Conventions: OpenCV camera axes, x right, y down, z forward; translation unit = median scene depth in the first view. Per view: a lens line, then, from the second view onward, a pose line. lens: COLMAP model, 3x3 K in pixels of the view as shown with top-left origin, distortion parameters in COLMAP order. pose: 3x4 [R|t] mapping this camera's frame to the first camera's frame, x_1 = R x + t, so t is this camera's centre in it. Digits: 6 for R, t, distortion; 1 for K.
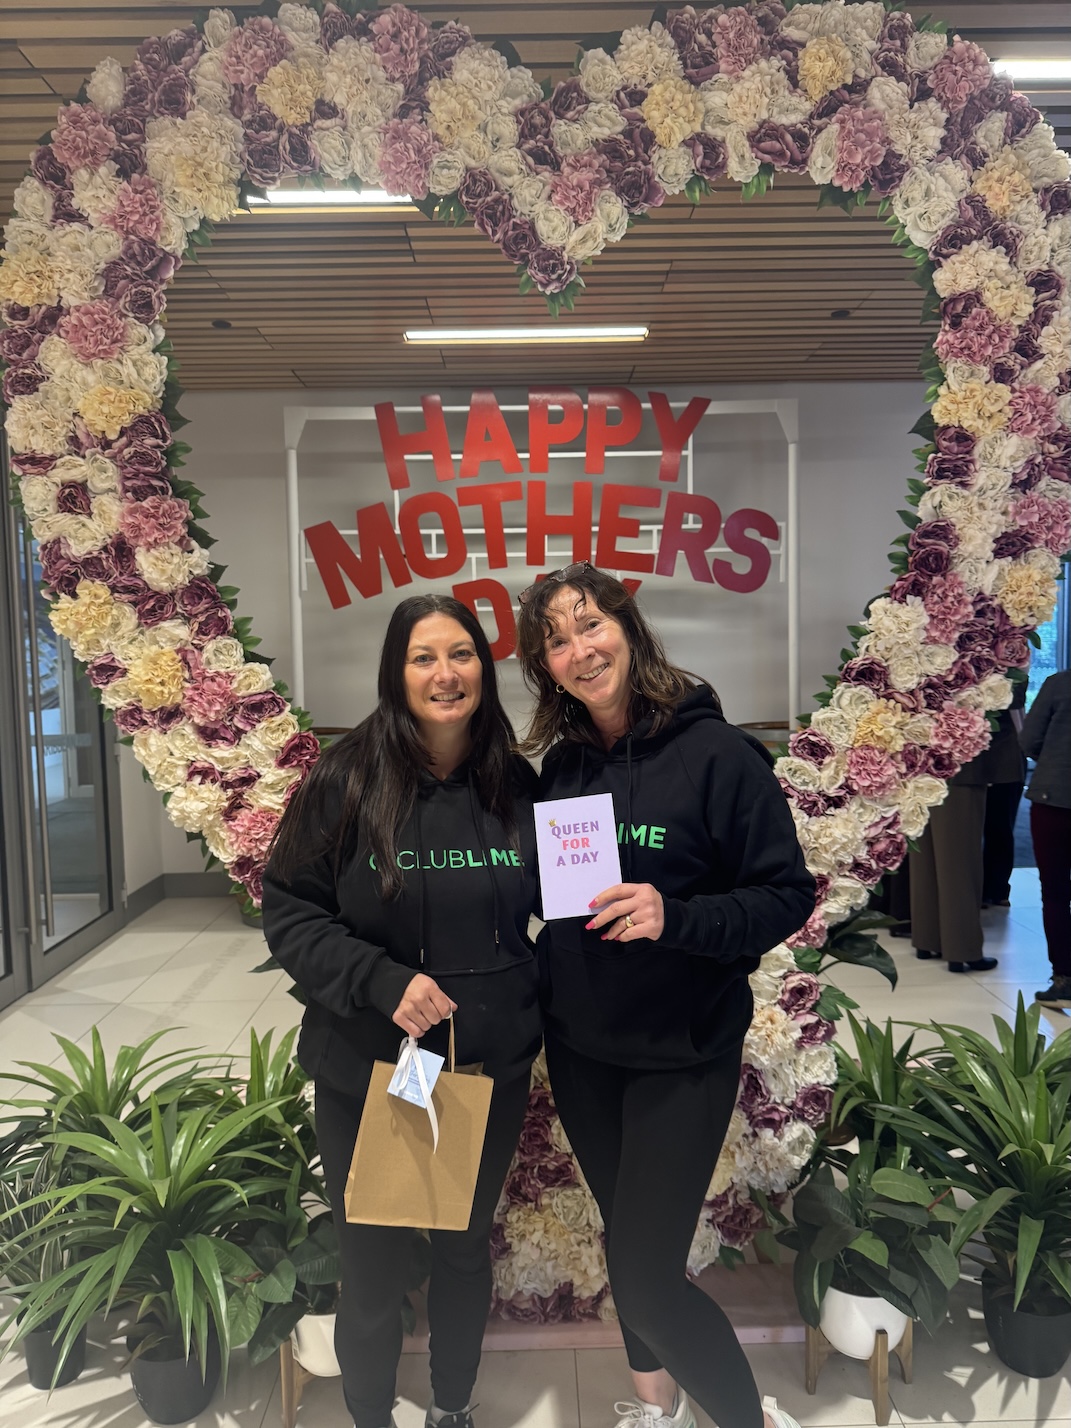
lens RADIAL K [[1019.8, 0, 548.6], [0, 1019.8, 716.1], [0, 0, 1]] dist [0.020994, -0.031369]
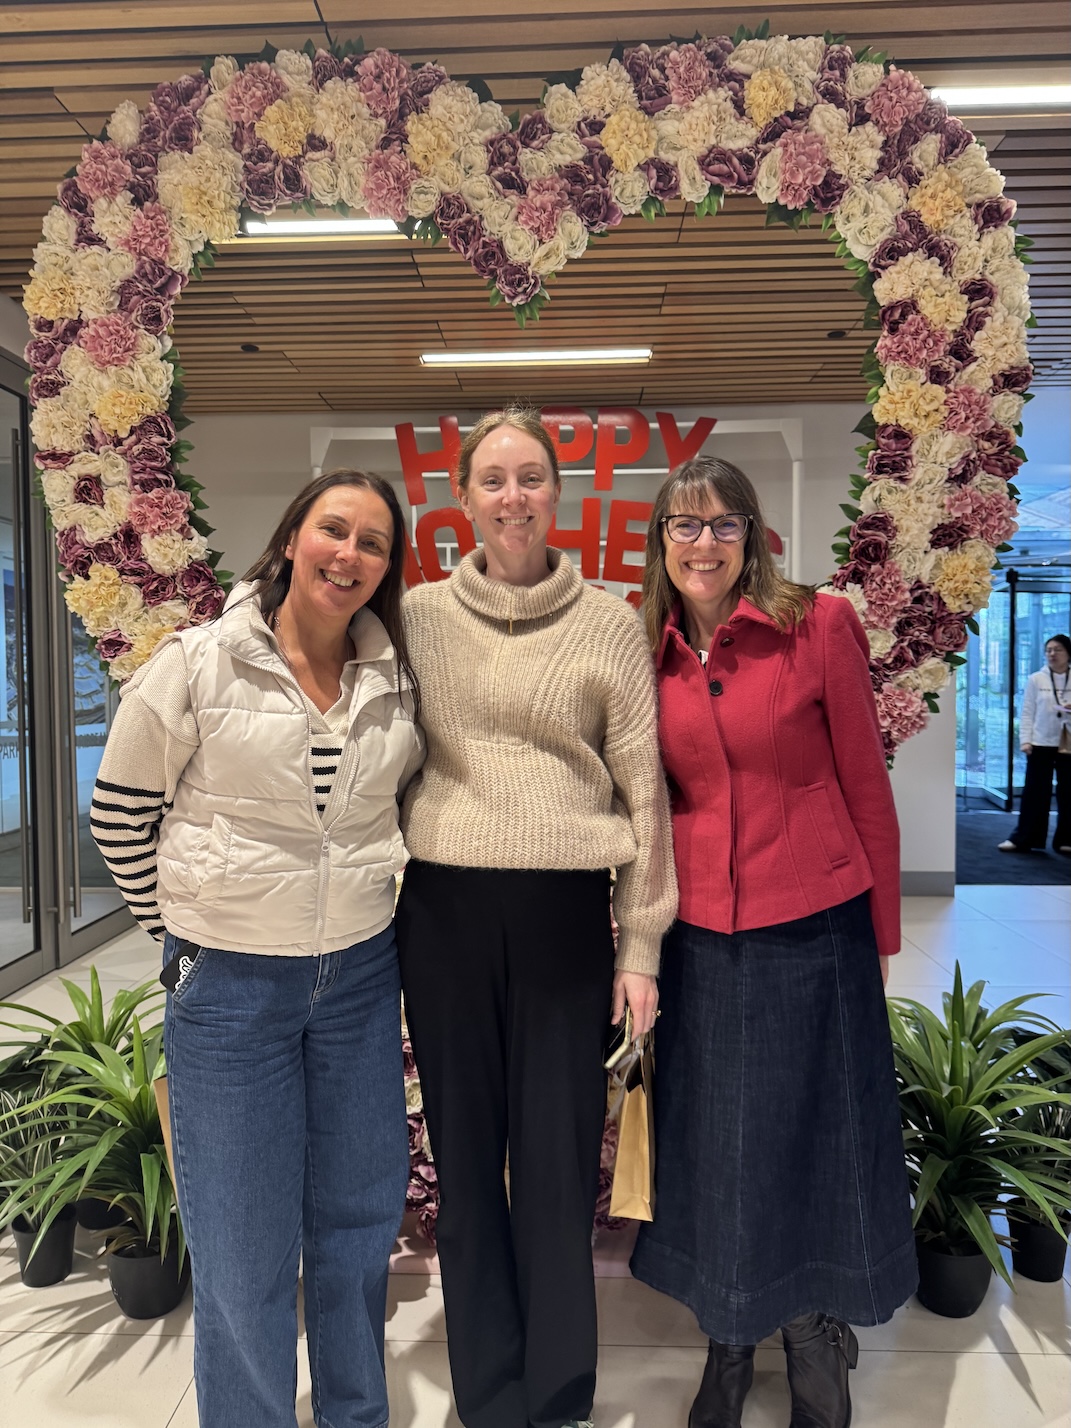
lens RADIAL K [[1014.4, 0, 534.1], [0, 1014.4, 717.9], [0, 0, 1]] dist [0.023214, -0.034890]
pose [[0.998325, 0.013981, -0.056136, 0.088500], [-0.015522, 0.999512, -0.027116, 0.058988], [0.055729, 0.027942, 0.998055, -0.075842]]
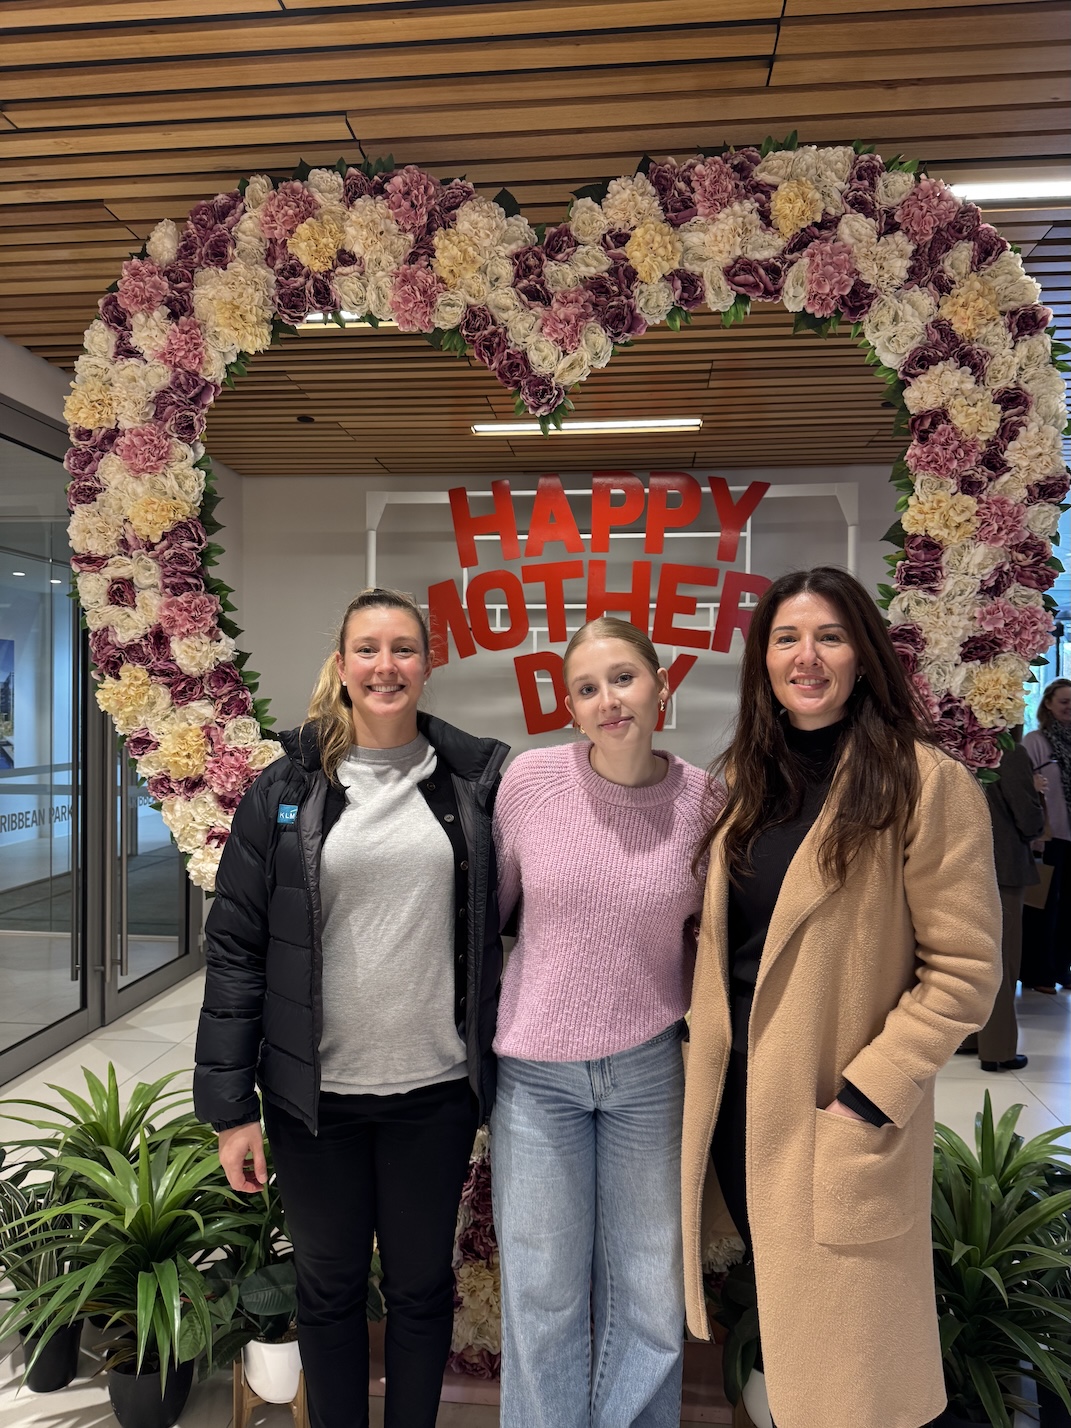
lens RADIAL K [[1014.7, 0, 538.6], [0, 1014.7, 718.5], [0, 0, 1]] dist [0.027356, -0.044079]
pose [[0.992351, 0.028176, -0.120194, 0.141853], [-0.034730, 0.998002, -0.052788, -0.028813], [0.118466, 0.056559, 0.991346, -0.066910]]
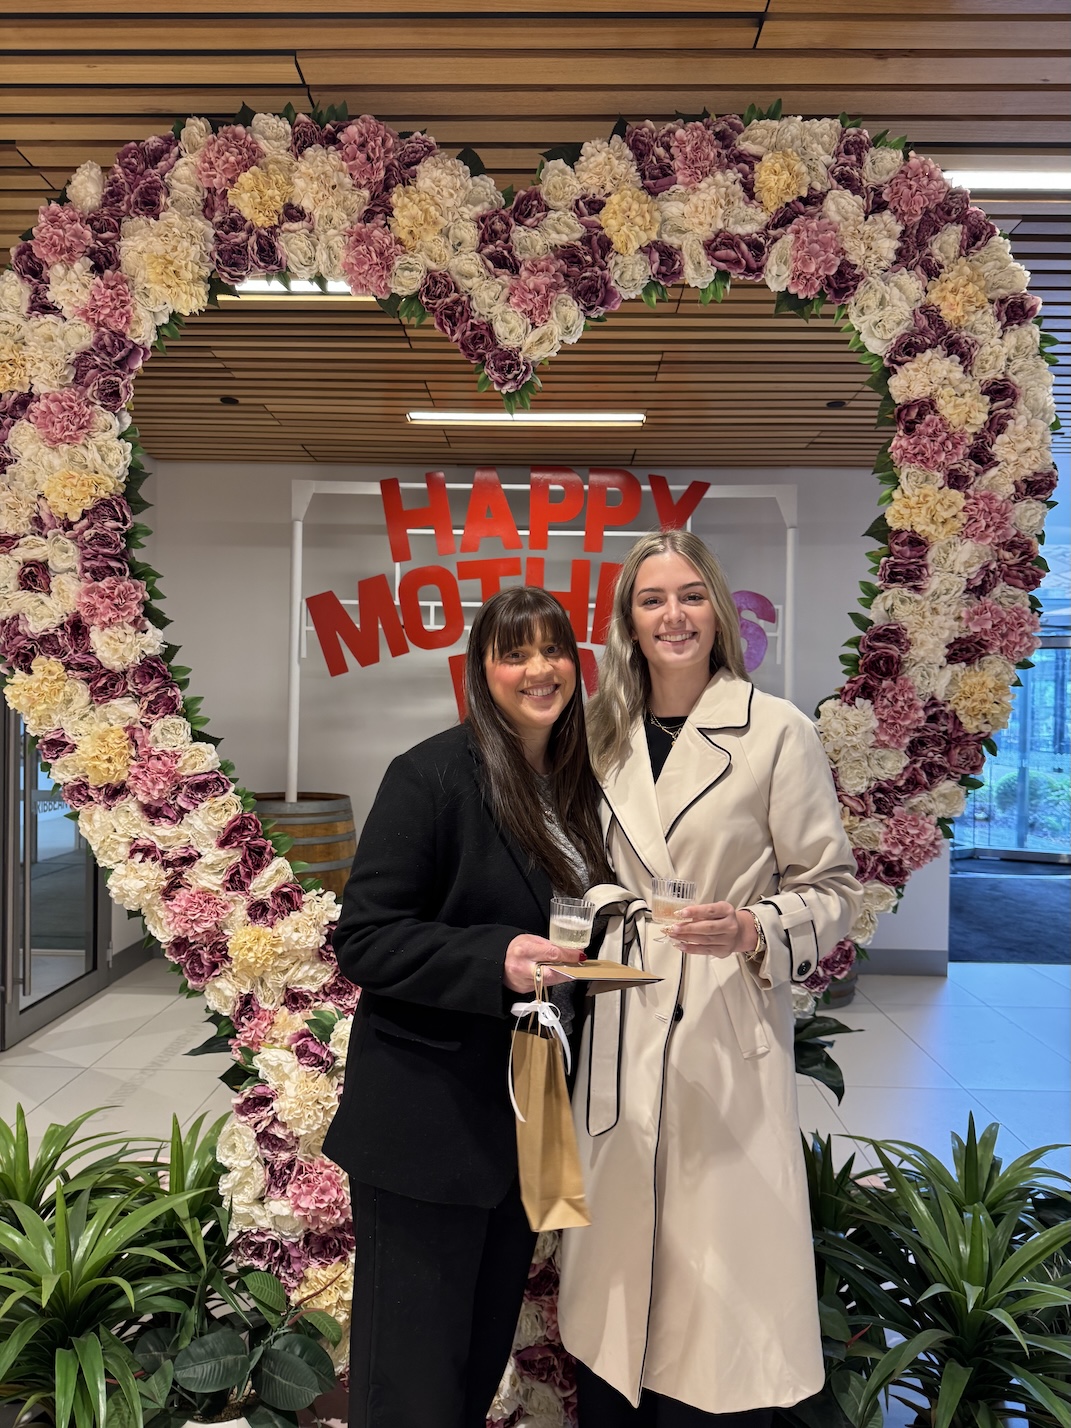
lens RADIAL K [[1014.7, 0, 538.6], [0, 1014.7, 718.5], [0, 0, 1]] dist [0.027356, -0.044079]
pose [[0.998738, 0.034077, -0.036882, 0.083060], [-0.036169, 0.997684, -0.057609, -0.031527], [0.034833, 0.058871, 0.997658, 0.010324]]
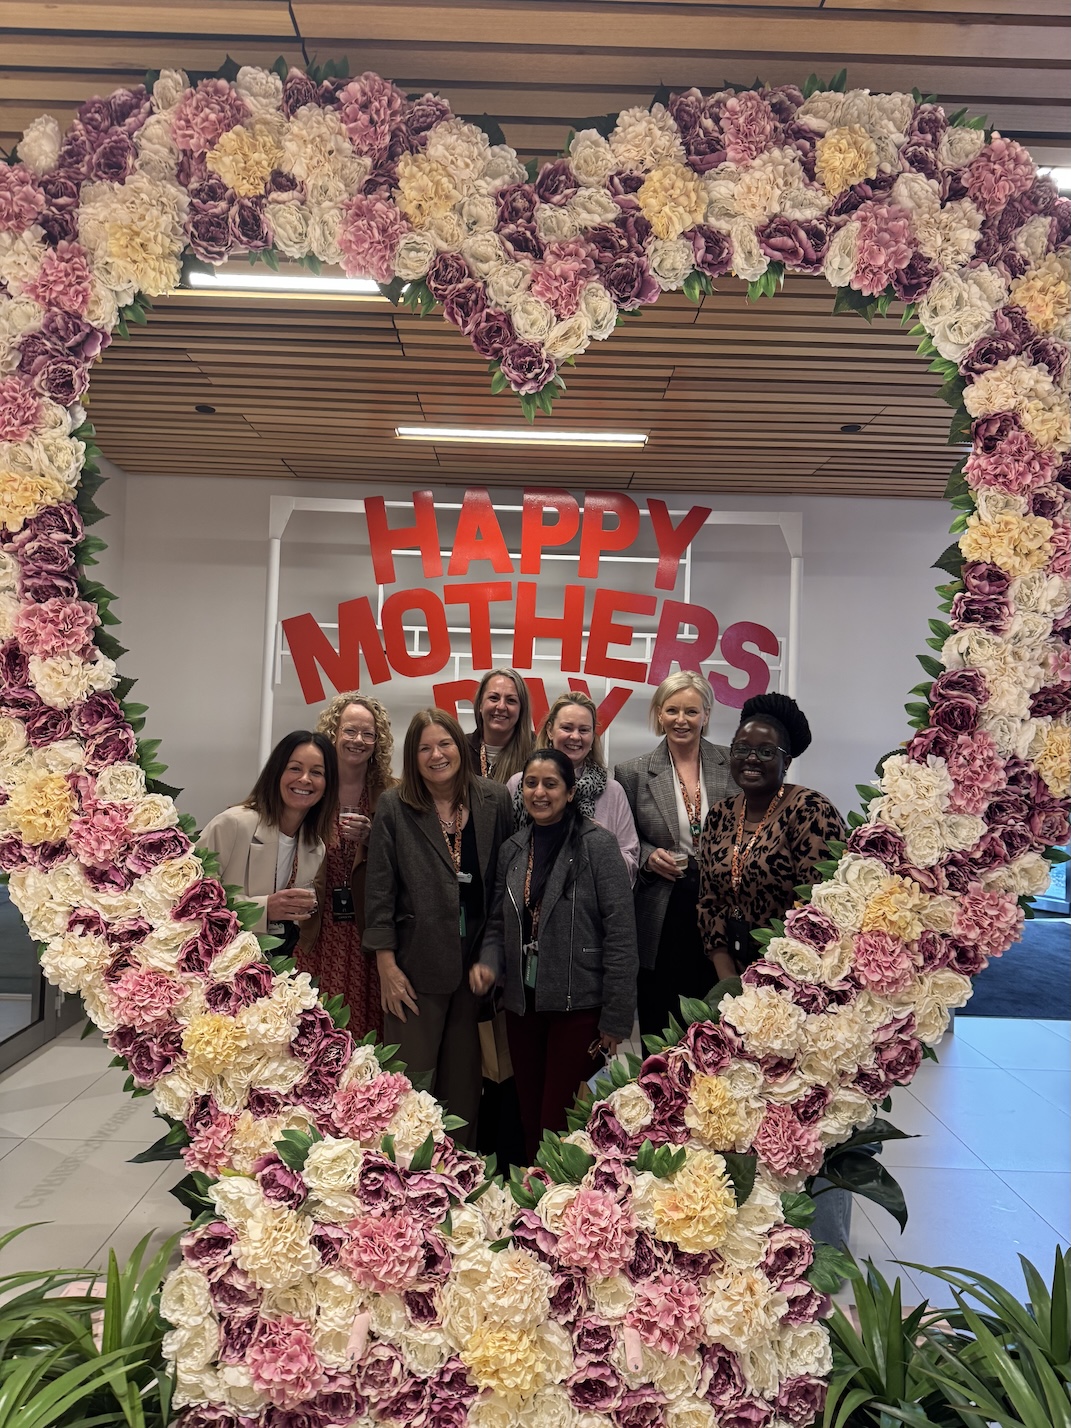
lens RADIAL K [[1009.1, 0, 533.9], [0, 1009.1, 708.2], [0, 0, 1]] dist [0.018892, -0.026373]
pose [[0.998637, 0.050036, -0.014858, 0.035900], [-0.051178, 0.994592, -0.090372, -0.066190], [0.010255, 0.091009, 0.995797, 0.161710]]
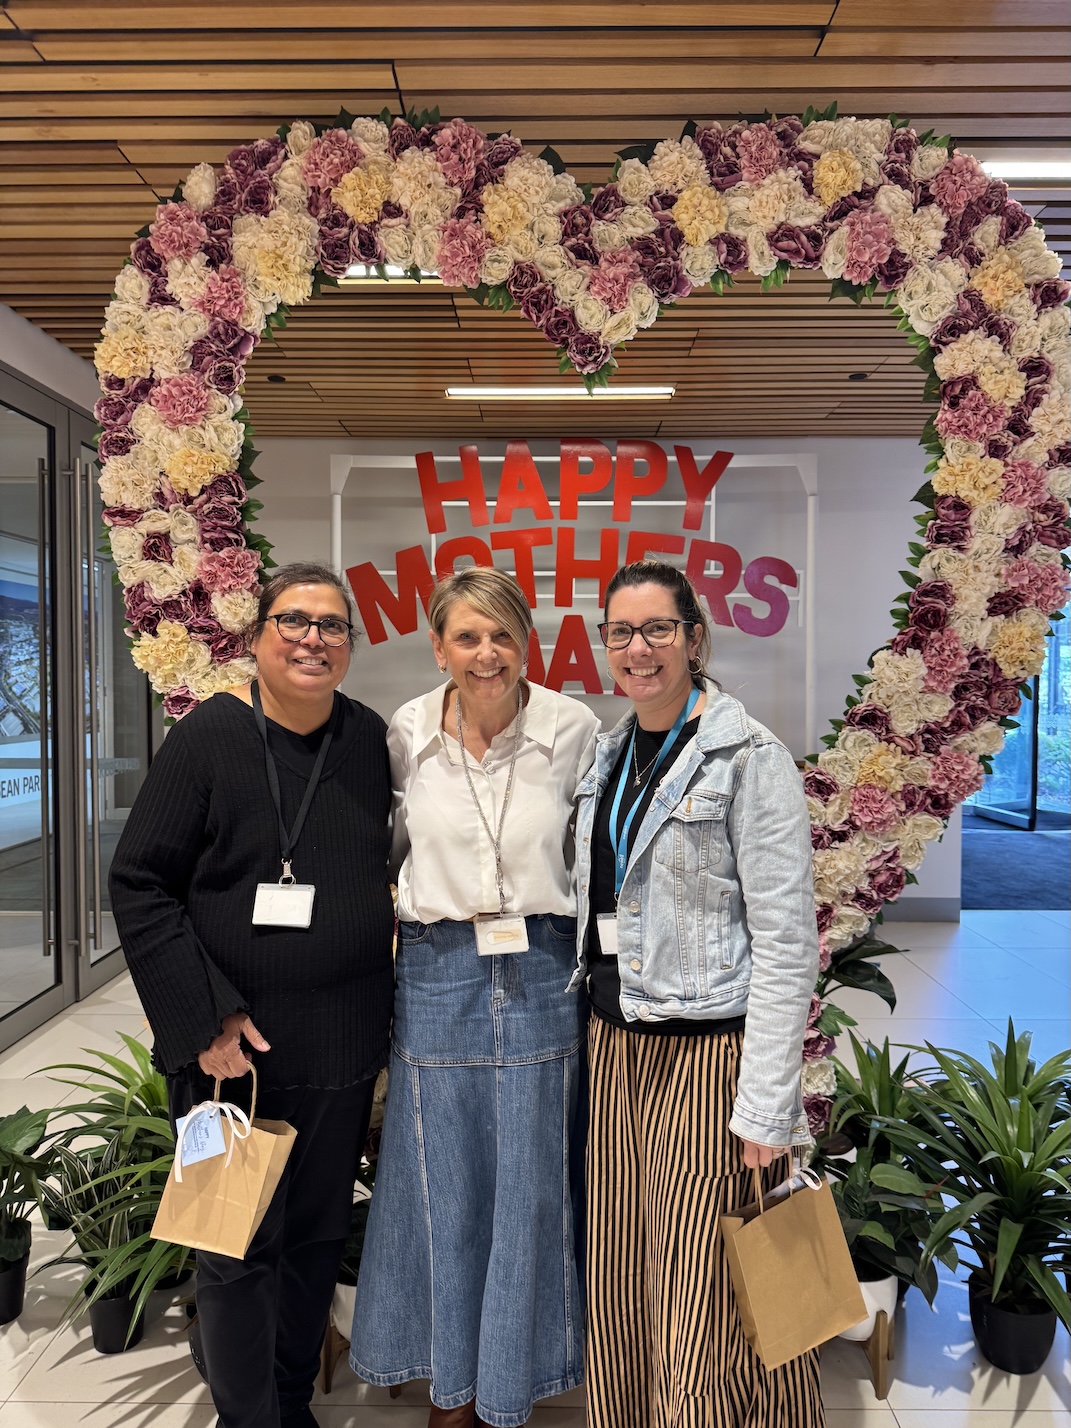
lens RADIAL K [[1014.1, 0, 545.8], [0, 1014.1, 715.5], [0, 0, 1]] dist [0.026748, -0.041179]
pose [[0.999489, 0.021191, -0.023928, -0.008920], [-0.021998, 0.999180, -0.033989, -0.000634], [0.023188, 0.034498, 0.999136, -0.097518]]
